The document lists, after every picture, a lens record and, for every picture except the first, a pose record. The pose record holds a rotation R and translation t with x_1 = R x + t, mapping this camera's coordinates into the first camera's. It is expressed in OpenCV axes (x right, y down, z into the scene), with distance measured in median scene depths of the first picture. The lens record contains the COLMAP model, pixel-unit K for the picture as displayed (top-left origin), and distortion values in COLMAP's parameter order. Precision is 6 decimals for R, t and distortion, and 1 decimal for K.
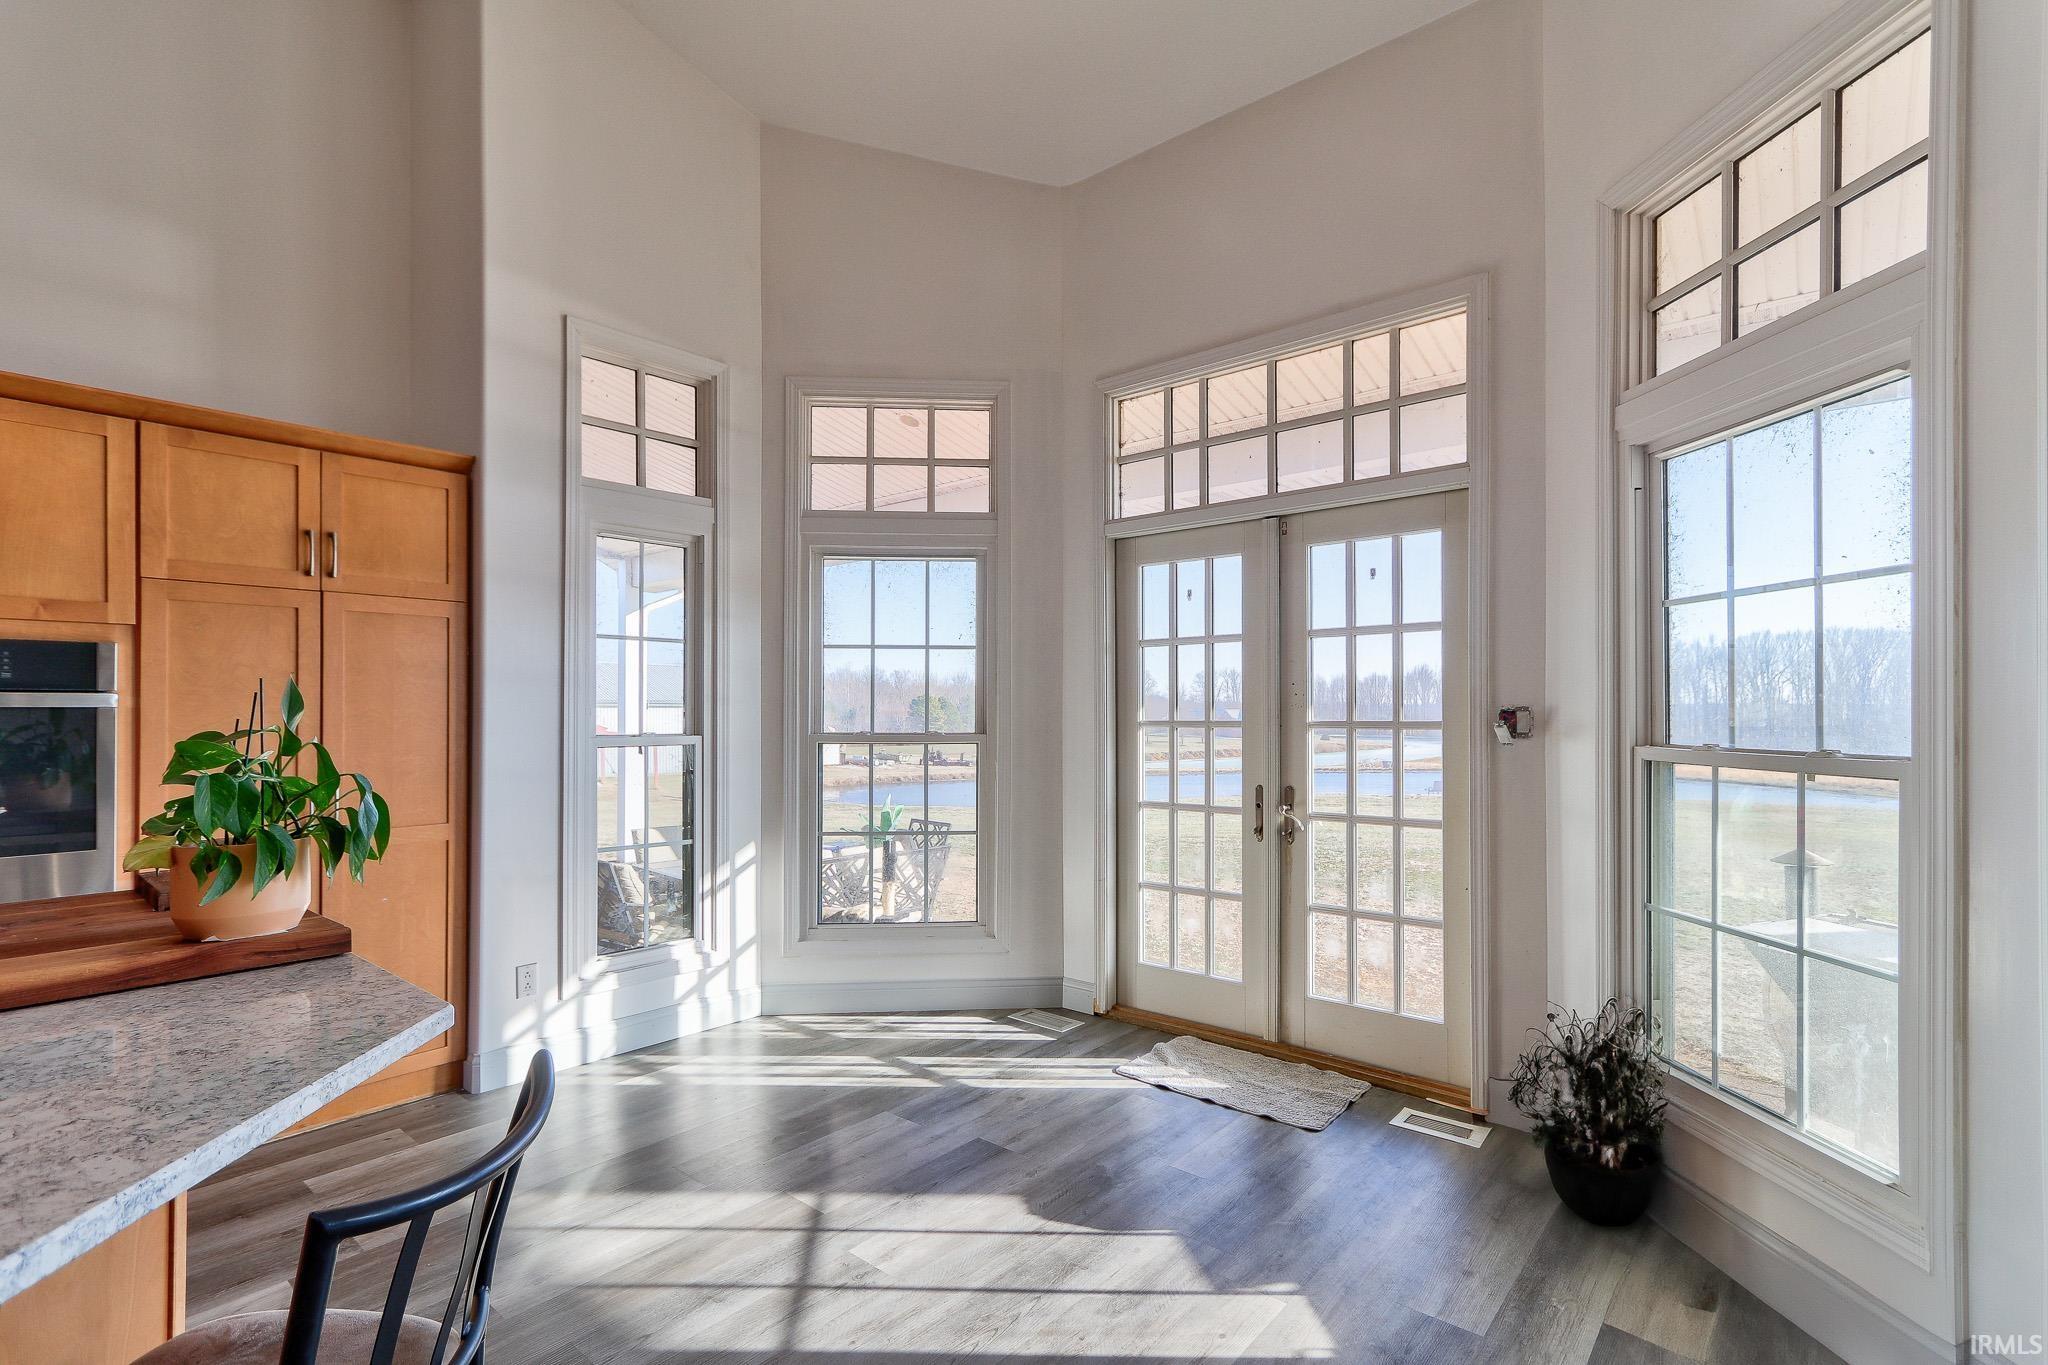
lens RADIAL K [[958.4, 0, 1050.7], [0, 958.4, 708.7], [0, 0, 1]] dist [-0.000980, 0.001526]
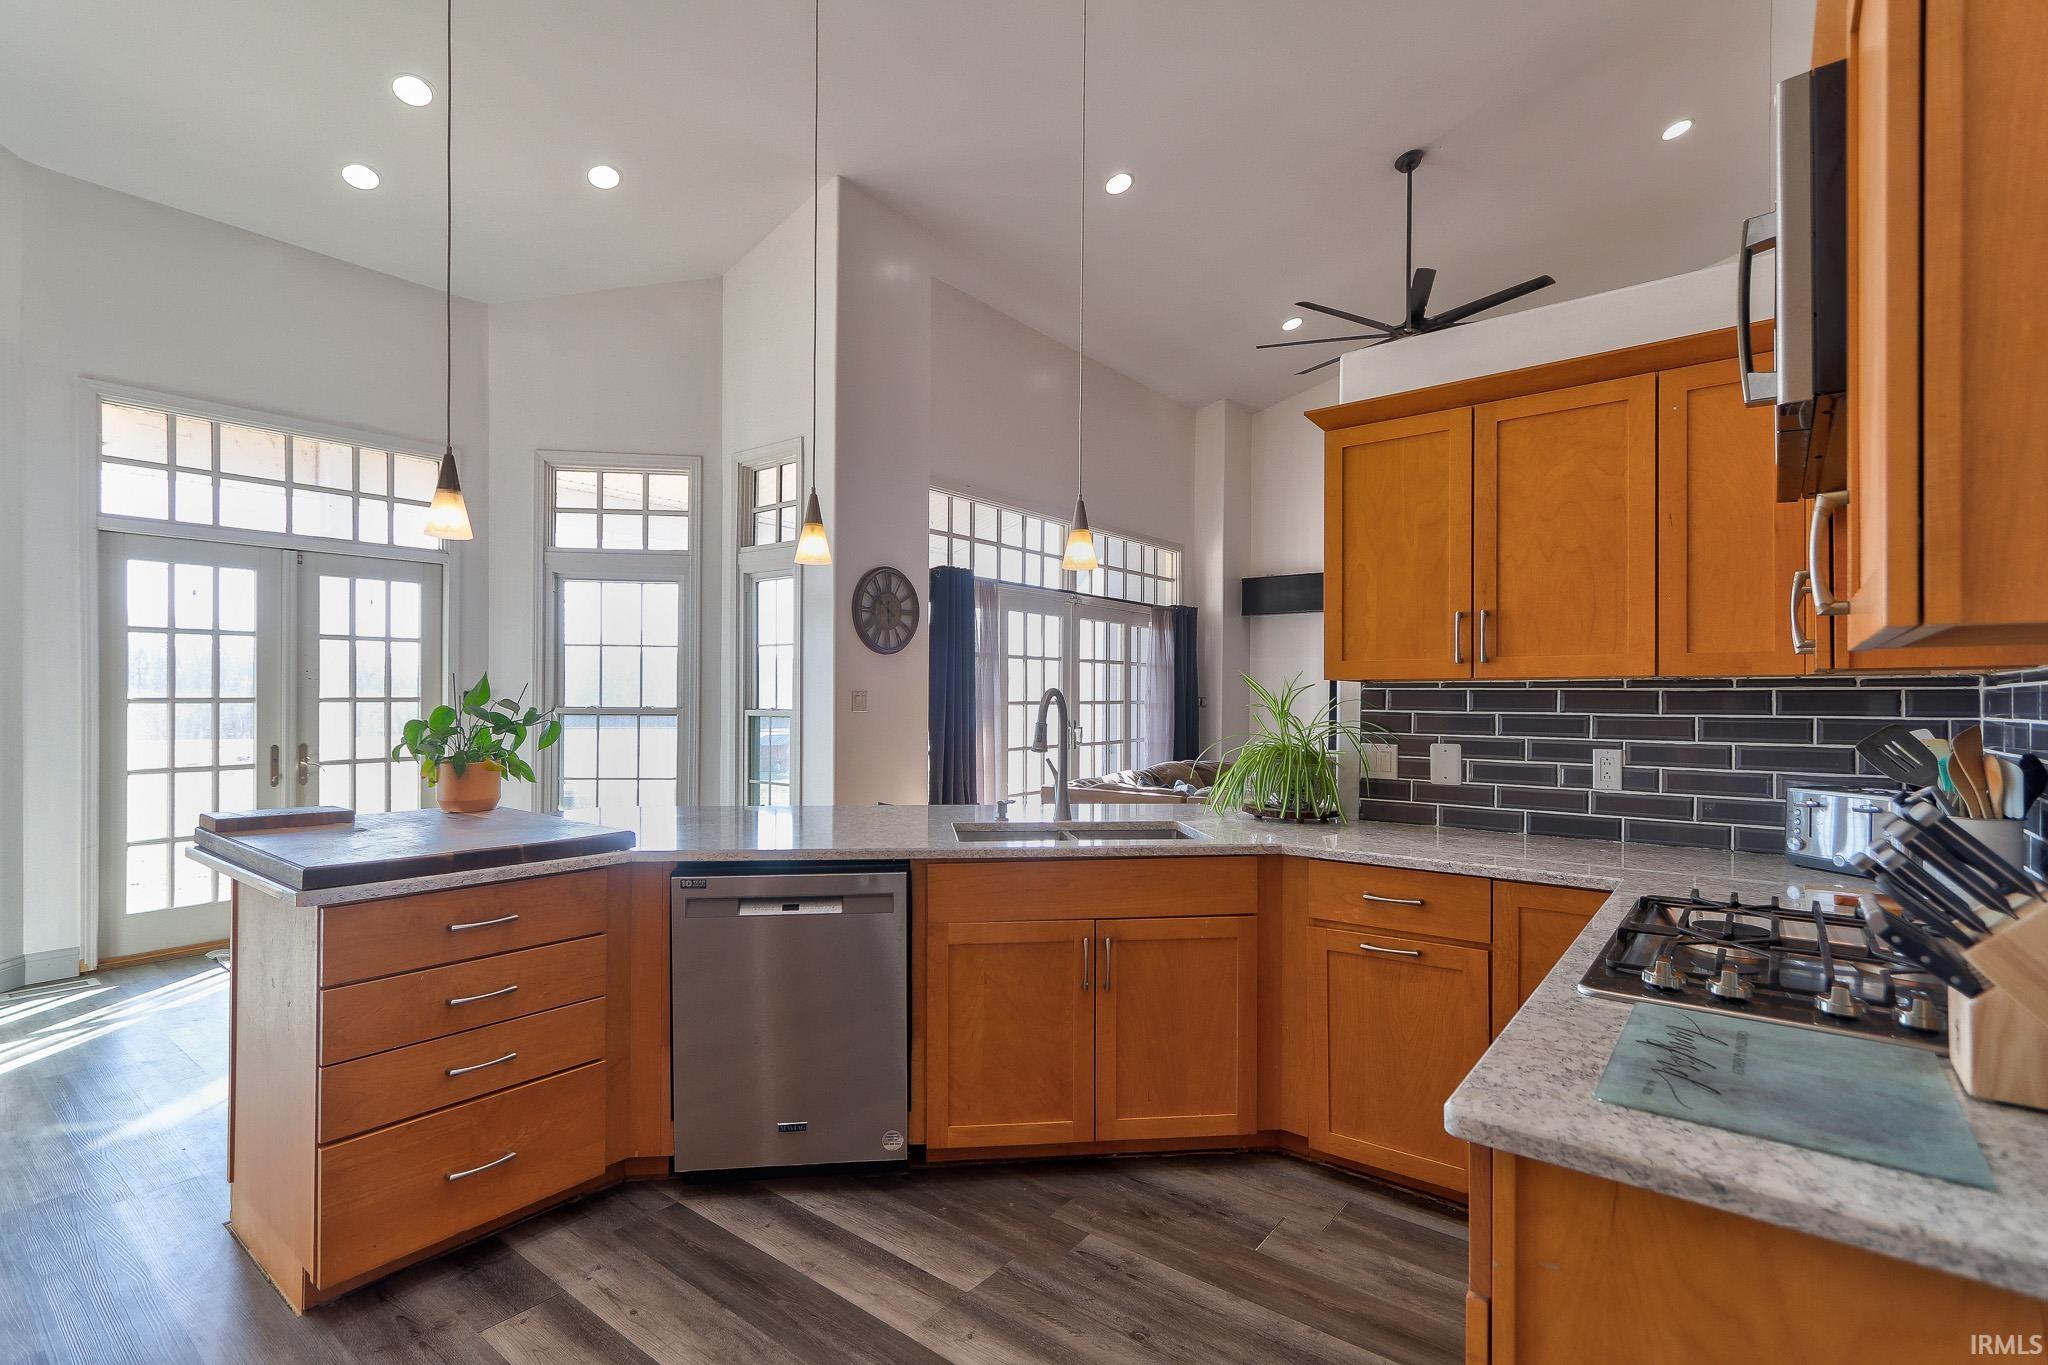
lens RADIAL K [[958.4, 0, 1008.5], [0, 958.4, 696.8], [0, 0, 1]] dist [-0.000980, 0.001526]
pose [[-0.022637, -0.001866, 0.999742, -1.240469], [-0.006488, 0.999977, 0.001719, 0.002473], [-0.999723, -0.006447, -0.022649, -0.000024]]
